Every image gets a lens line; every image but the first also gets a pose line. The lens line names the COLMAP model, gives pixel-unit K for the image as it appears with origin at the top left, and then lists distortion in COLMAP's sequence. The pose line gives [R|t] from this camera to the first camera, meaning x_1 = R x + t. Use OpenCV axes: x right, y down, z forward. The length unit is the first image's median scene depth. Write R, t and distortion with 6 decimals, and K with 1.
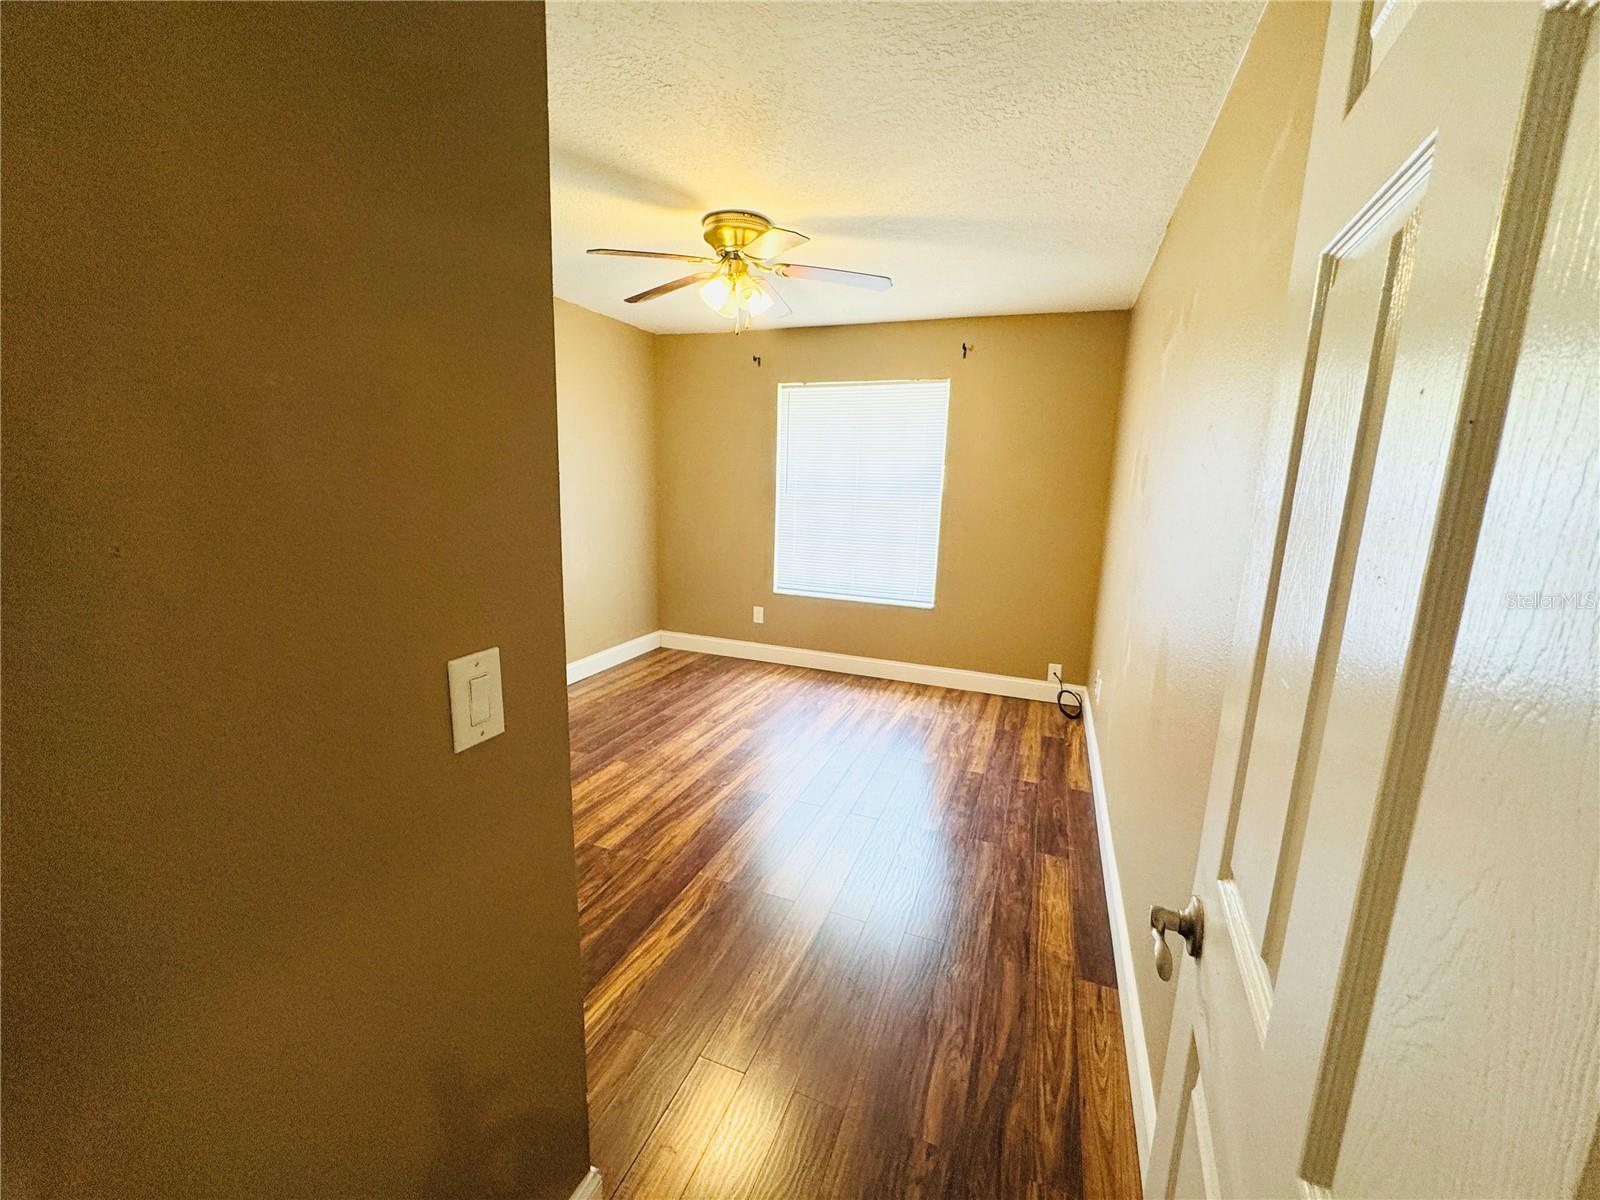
lens RADIAL K [[644.2, 0, 794.7], [0, 644.2, 600.7], [0, 0, 1]] dist [-0.003009, -0.000005]
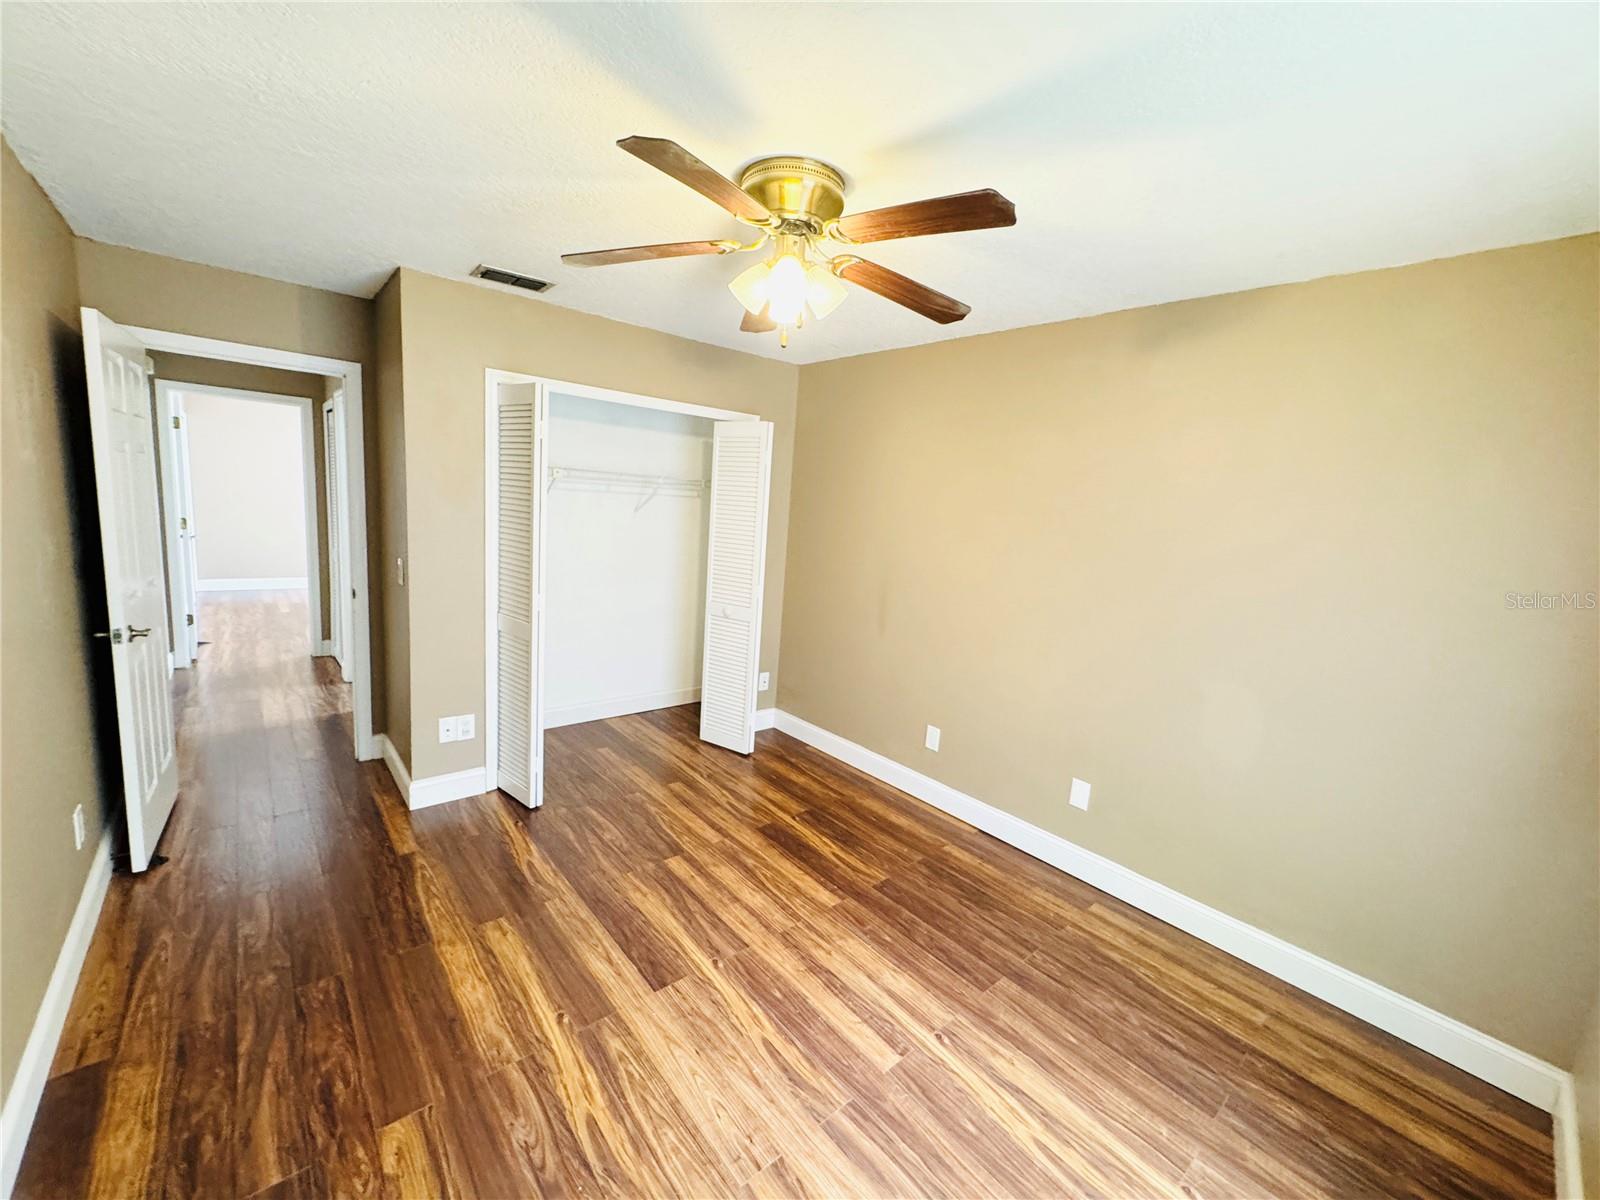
lens RADIAL K [[644.2, 0, 794.7], [0, 644.2, 600.7], [0, 0, 1]] dist [-0.003009, -0.000005]
pose [[-0.470328, 0.074671, -0.879327, 0.422301], [-0.250173, 0.944256, 0.213996, -0.257005], [0.846289, 0.320632, -0.425430, 1.150484]]
